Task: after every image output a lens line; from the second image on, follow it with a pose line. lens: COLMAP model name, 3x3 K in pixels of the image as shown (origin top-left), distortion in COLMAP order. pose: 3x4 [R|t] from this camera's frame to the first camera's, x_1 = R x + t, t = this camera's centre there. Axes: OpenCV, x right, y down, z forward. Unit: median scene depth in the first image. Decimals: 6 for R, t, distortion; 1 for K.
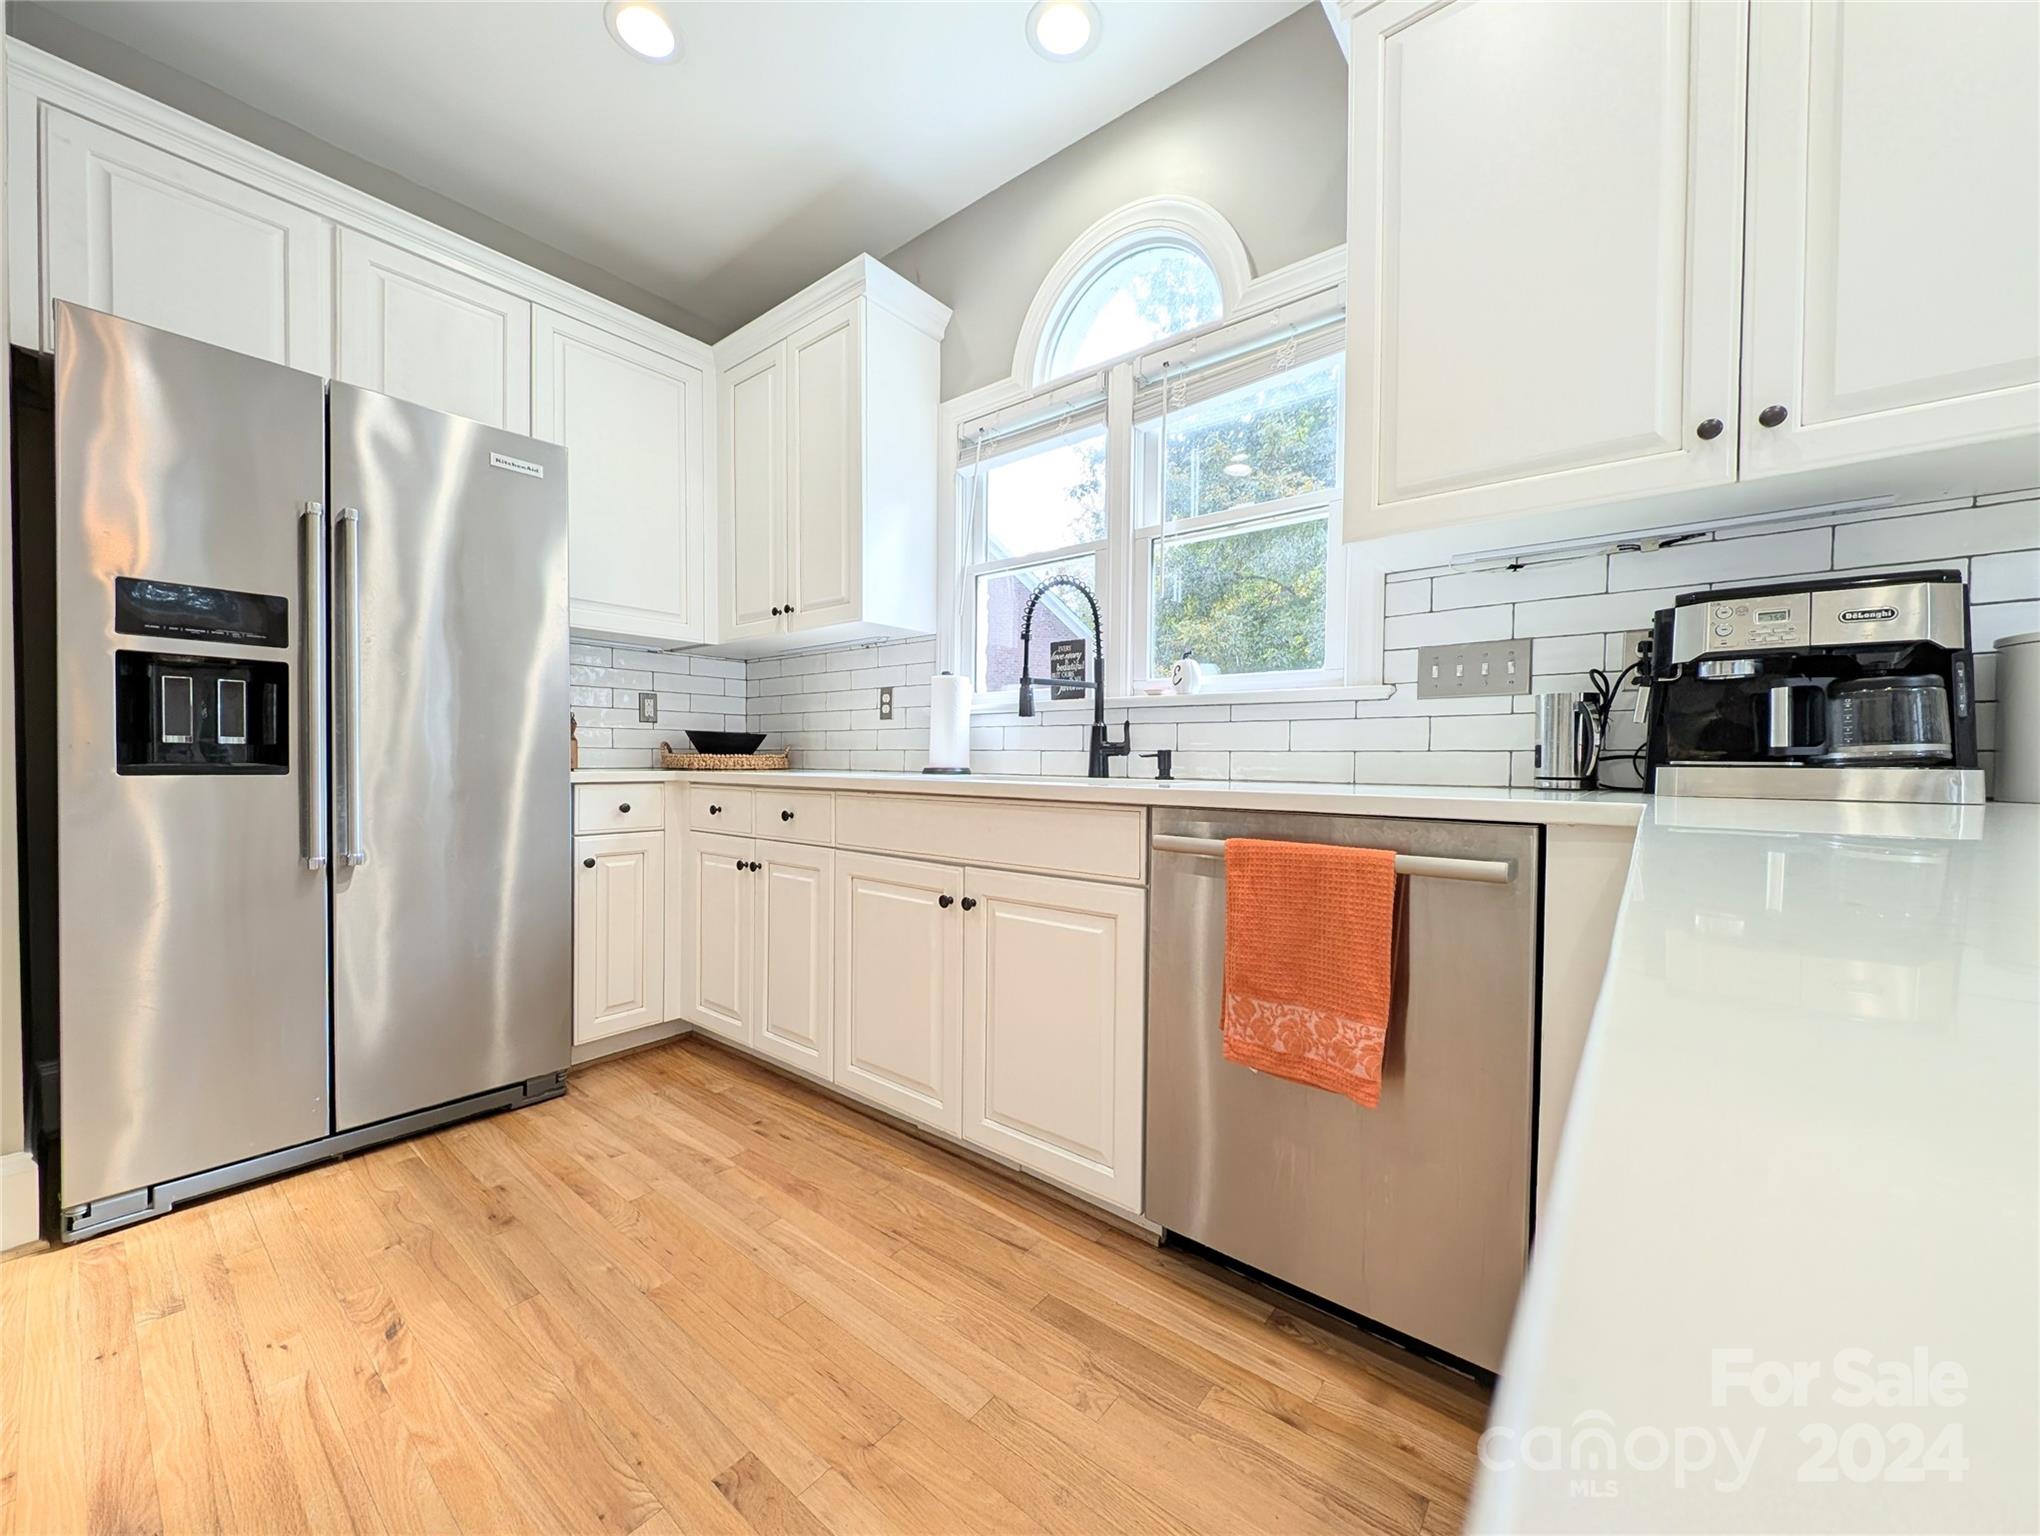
lens RADIAL K [[764.5, 0, 1016.4], [0, 764.5, 774.9], [0, 0, 1]] dist [0.014257, -0.006908]
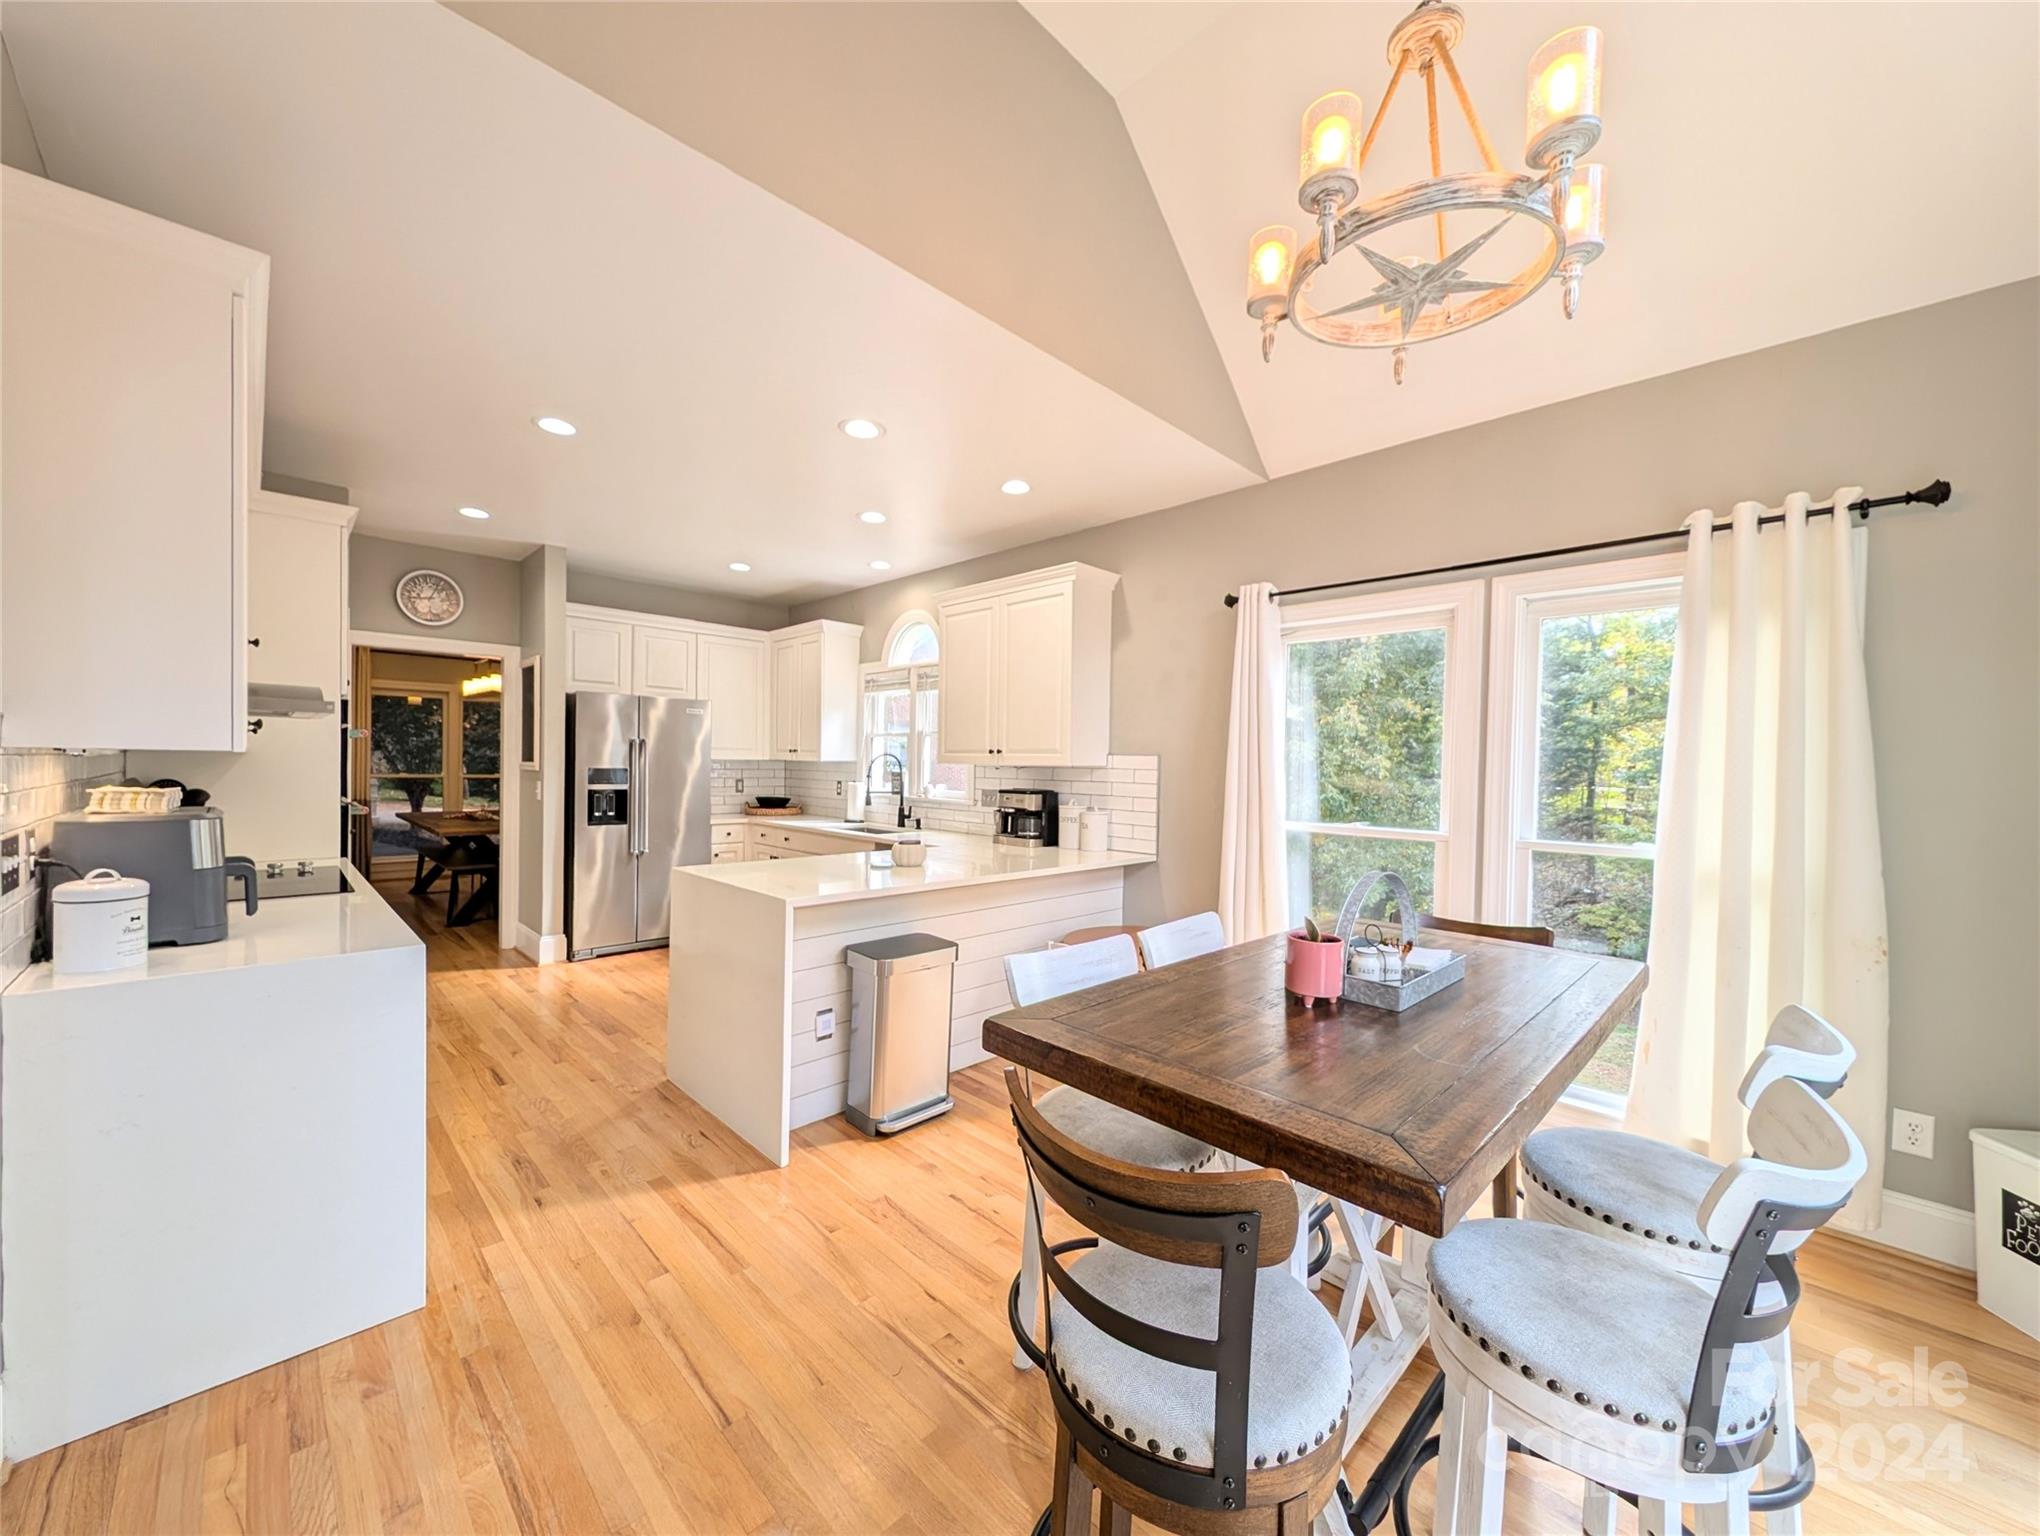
lens RADIAL K [[746.2, 0, 1015.3], [0, 746.2, 779.3], [0, 0, 1]] dist [-0.000320, -0.006328]
pose [[0.994494, 0.011249, -0.104185, 0.801438], [-0.011835, 0.999917, -0.005008, -0.161133], [0.104120, 0.006214, 0.994545, -1.583134]]
